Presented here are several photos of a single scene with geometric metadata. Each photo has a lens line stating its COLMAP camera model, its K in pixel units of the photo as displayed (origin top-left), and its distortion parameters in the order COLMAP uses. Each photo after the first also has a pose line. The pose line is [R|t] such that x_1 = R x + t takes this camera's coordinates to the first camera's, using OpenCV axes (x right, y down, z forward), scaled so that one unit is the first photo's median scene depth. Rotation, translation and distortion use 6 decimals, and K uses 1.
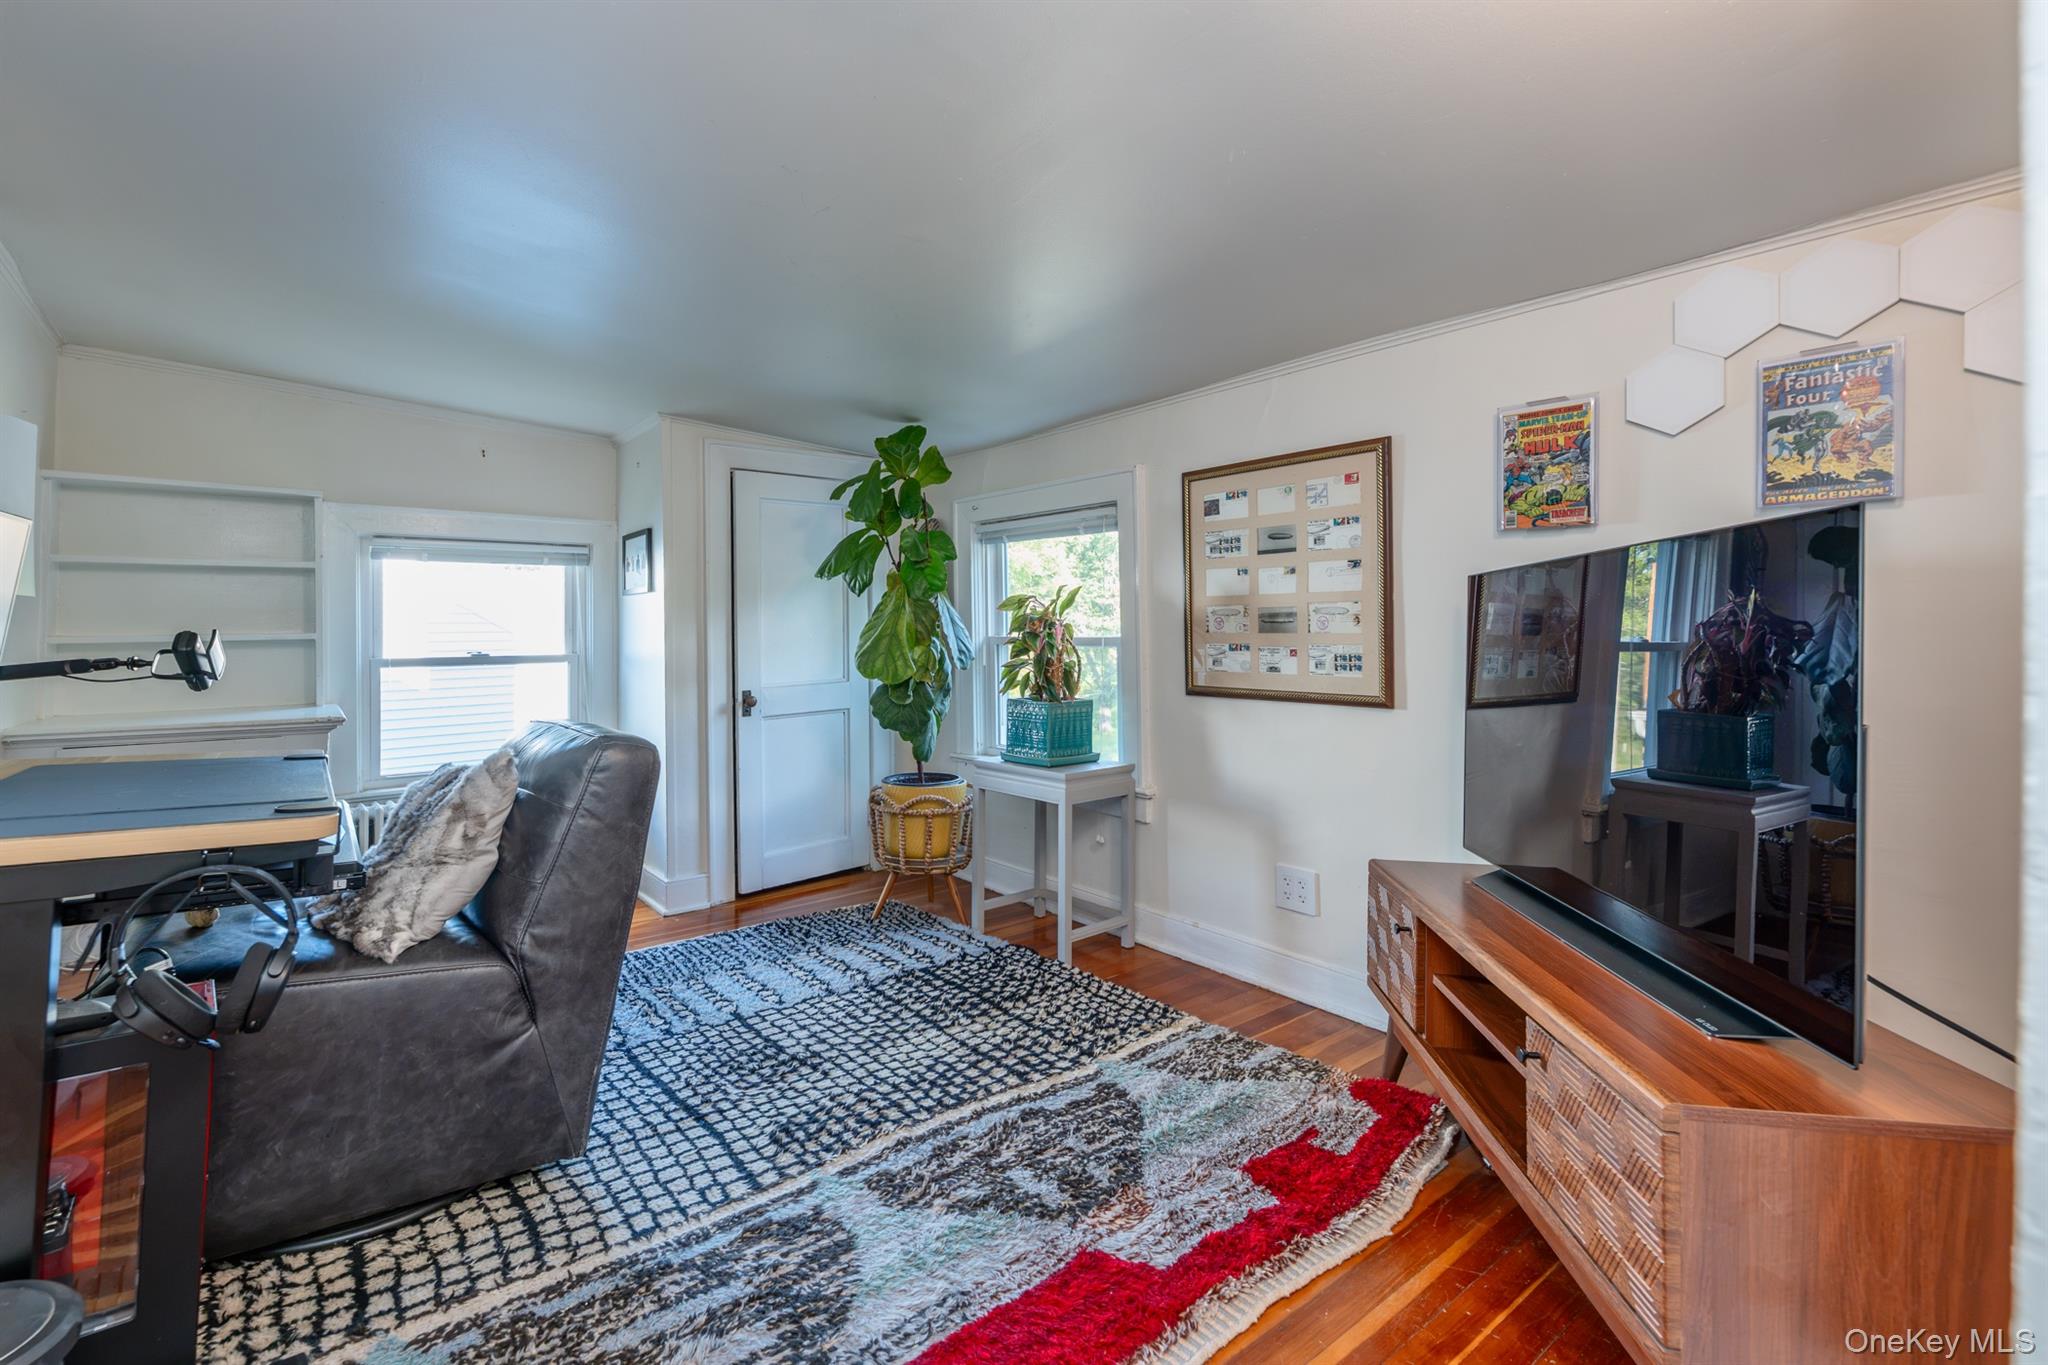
lens RADIAL K [[905.6, 0, 954.4], [0, 905.6, 623.4], [0, 0, 1]] dist [0.011140, -0.000321]
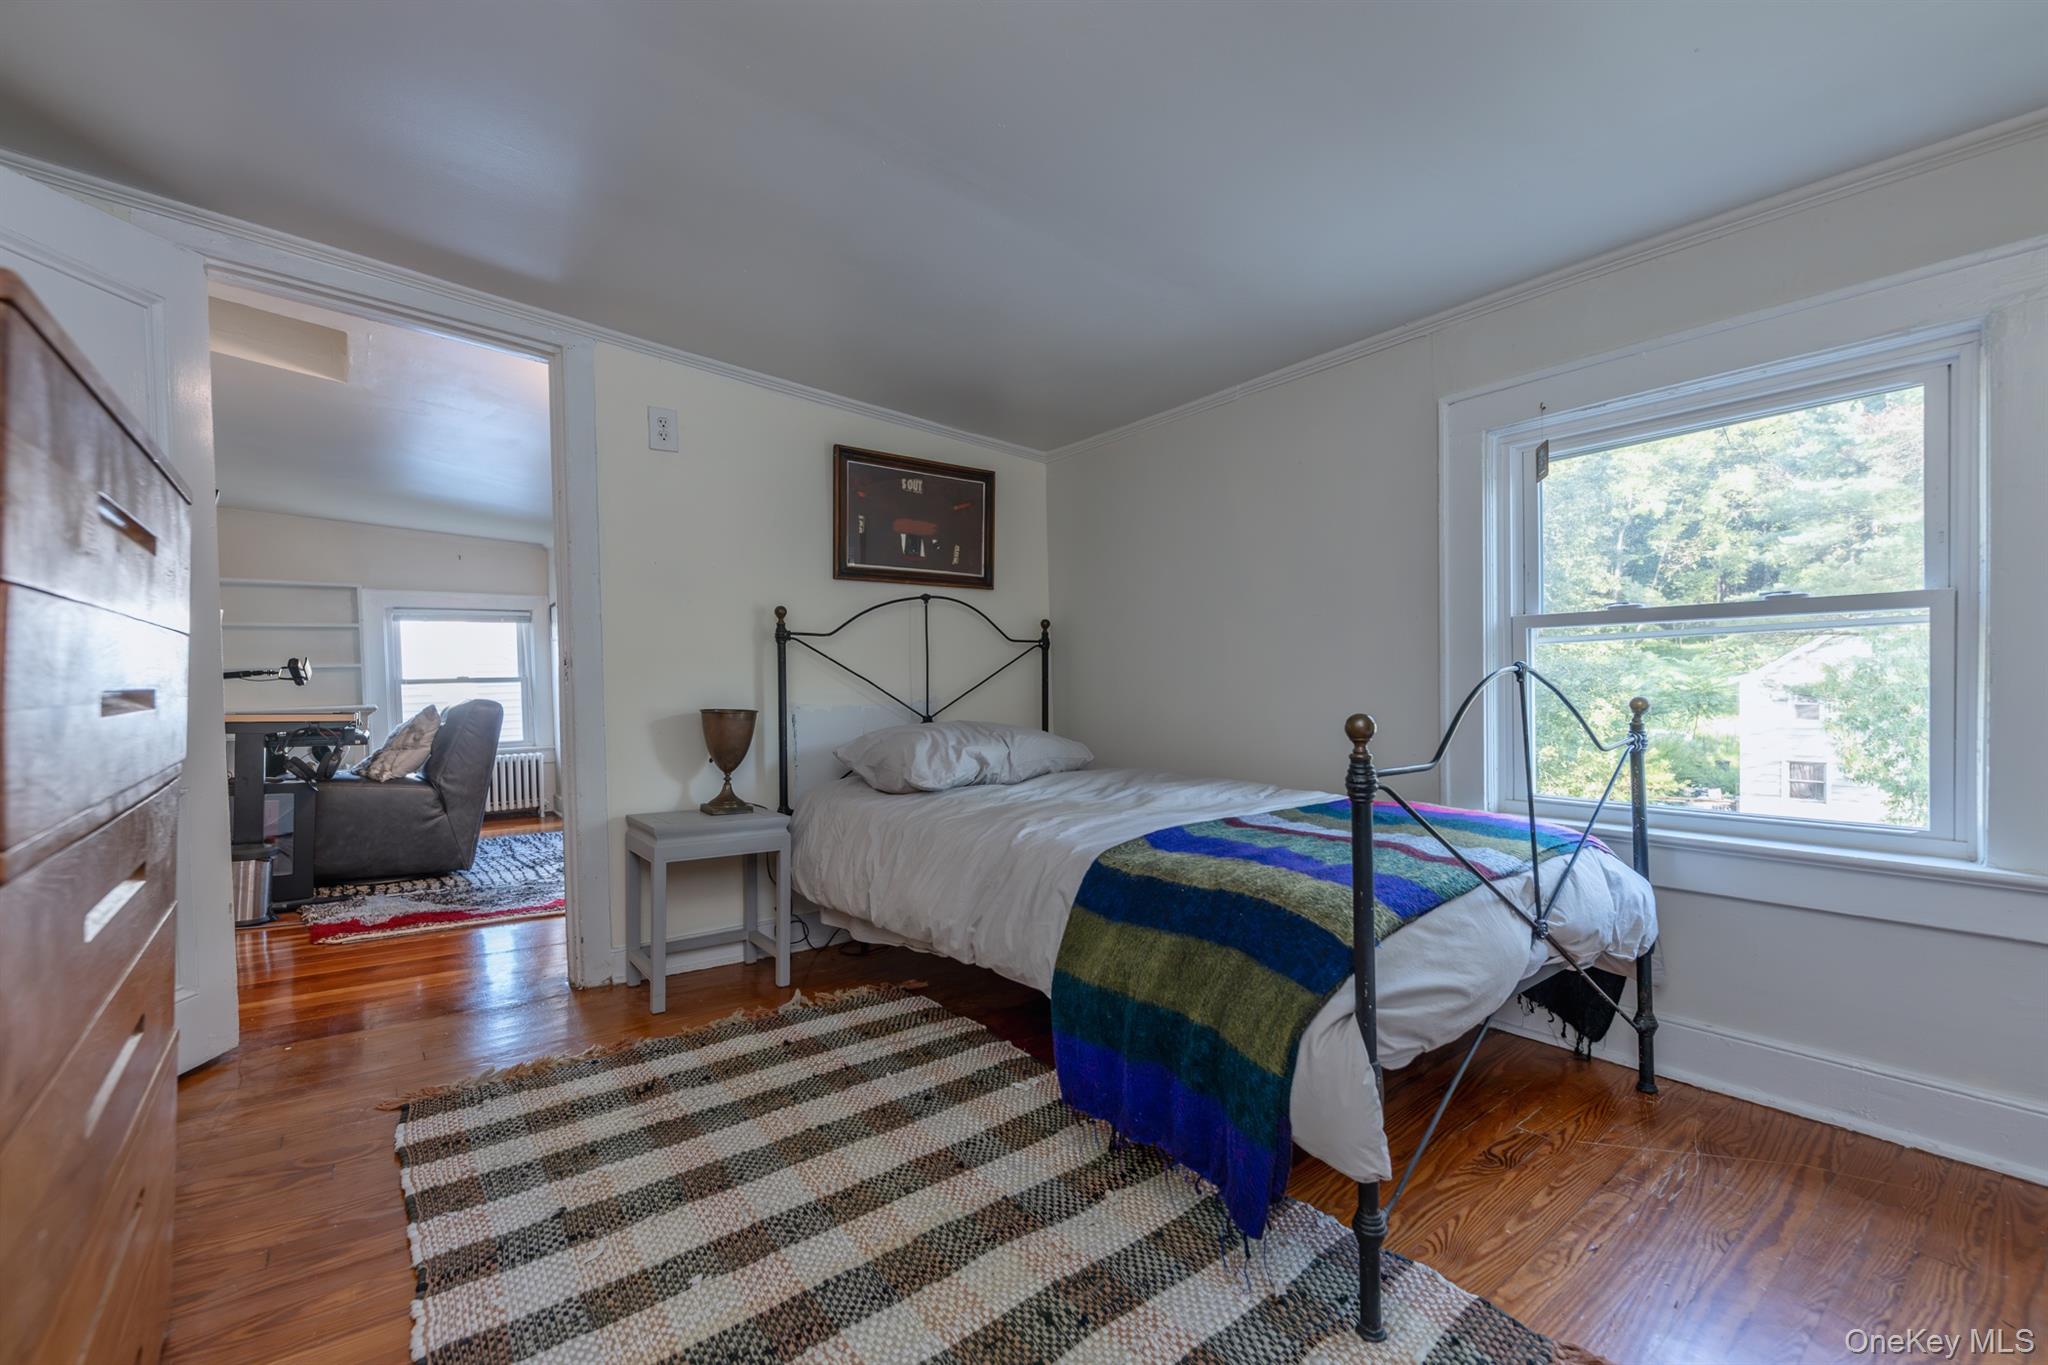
lens RADIAL K [[860.1, 0, 1032.4], [0, 860.1, 692.4], [0, 0, 1]] dist [0.003474, -0.000753]
pose [[0.999417, -0.010814, 0.032397, 0.883134], [0.009826, 0.999486, 0.030499, 0.045160], [-0.032710, -0.030163, 0.999010, -1.152580]]
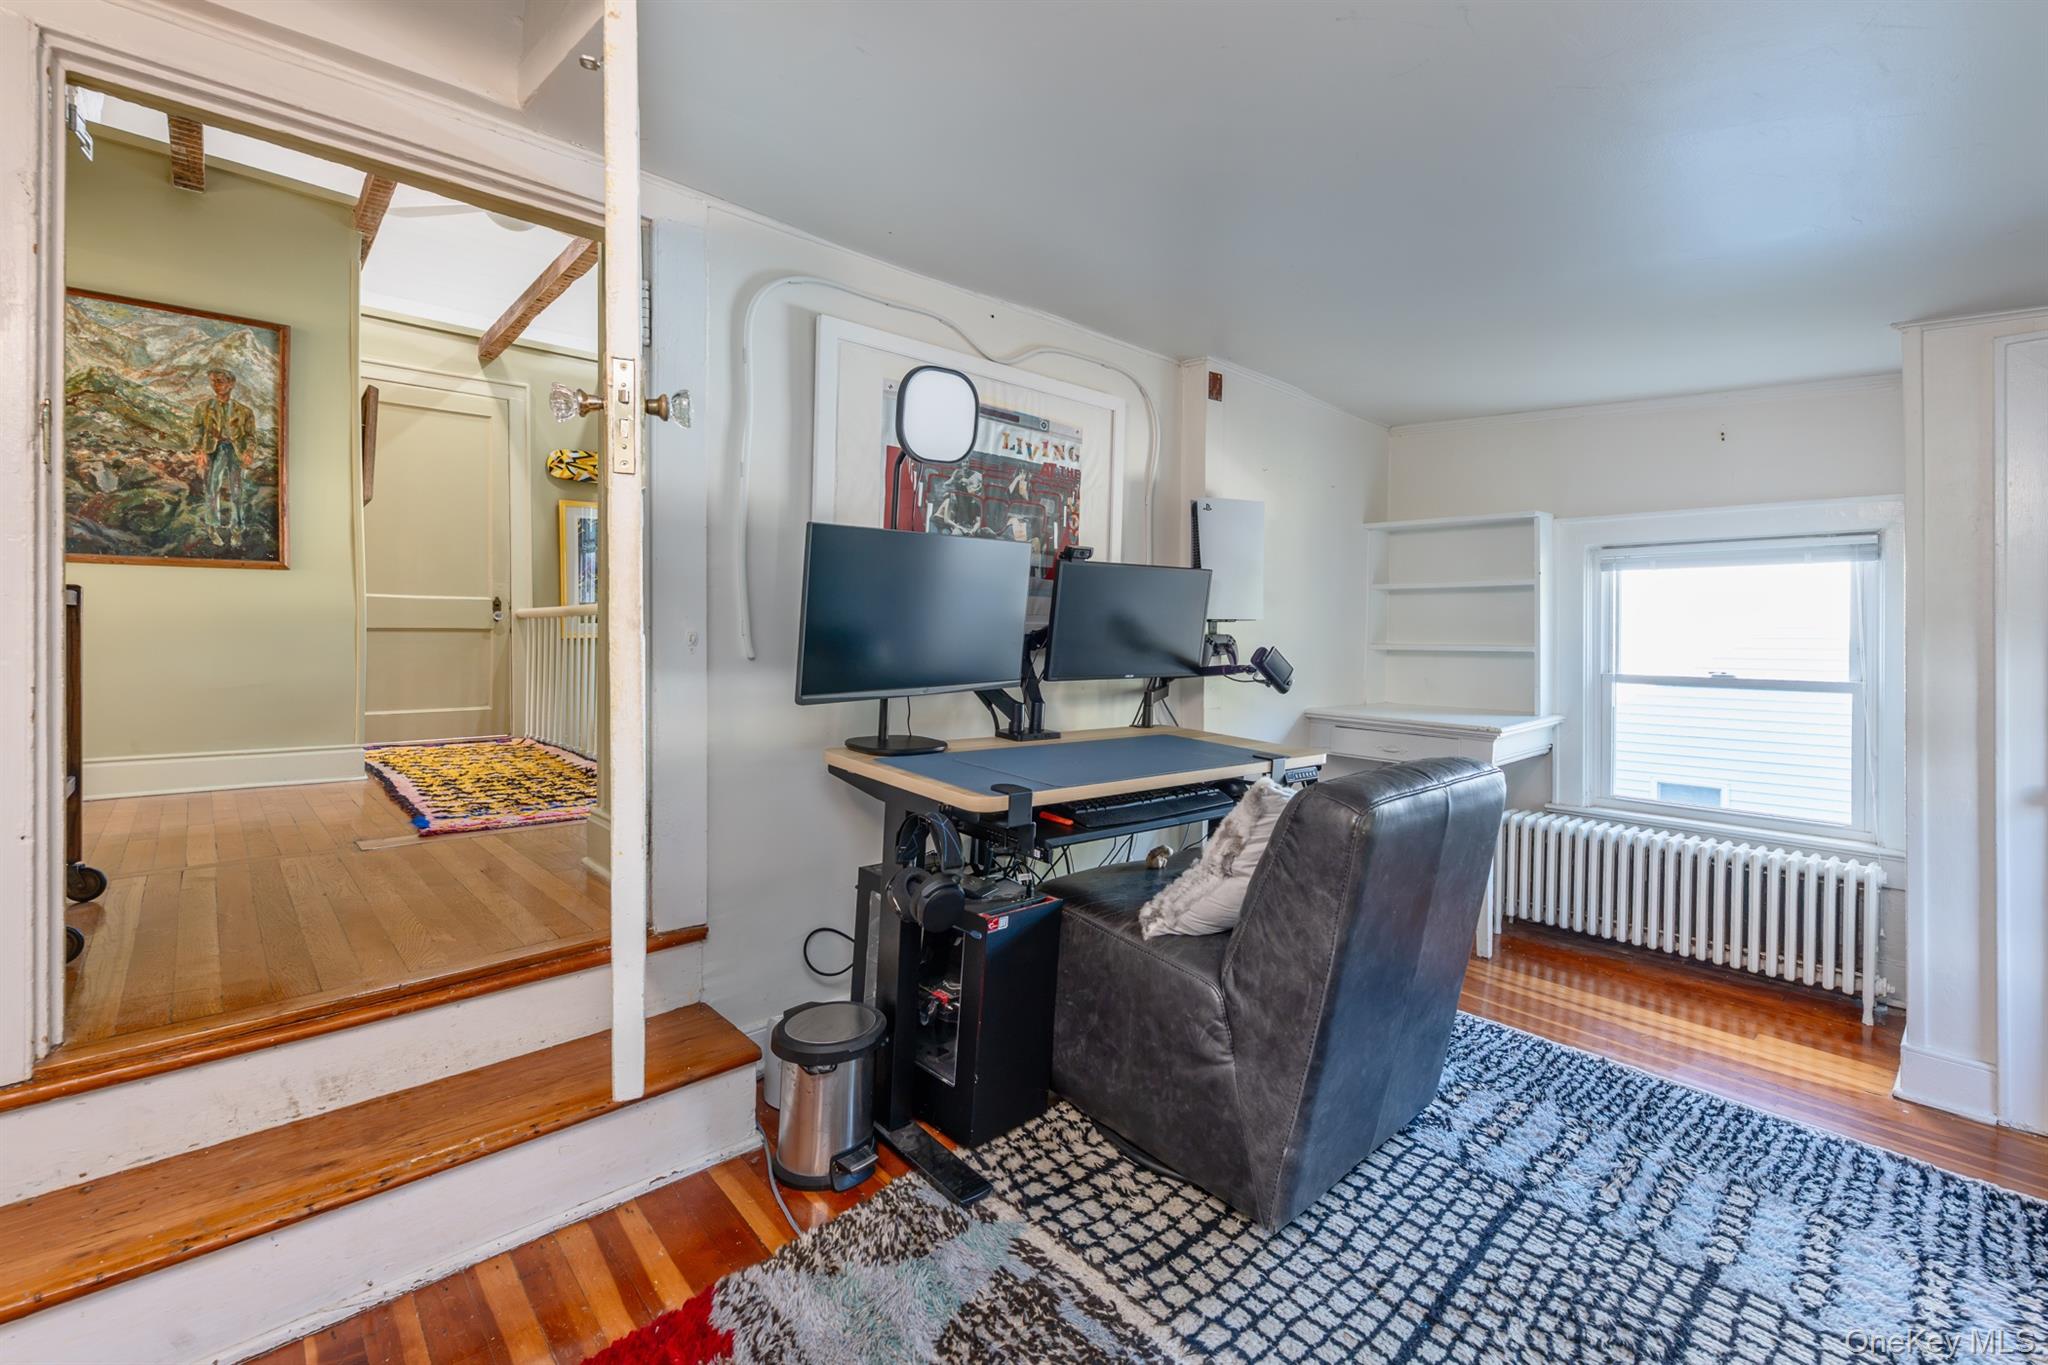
lens RADIAL K [[882.4, 0, 1113.4], [0, 882.4, 627.1], [0, 0, 1]] dist [0.002774, -0.000413]
pose [[0.152911, 0.009026, -0.988199, 0.373264], [-0.003487, 0.999957, 0.008594, -0.029437], [0.988234, 0.002132, 0.152936, 0.596136]]
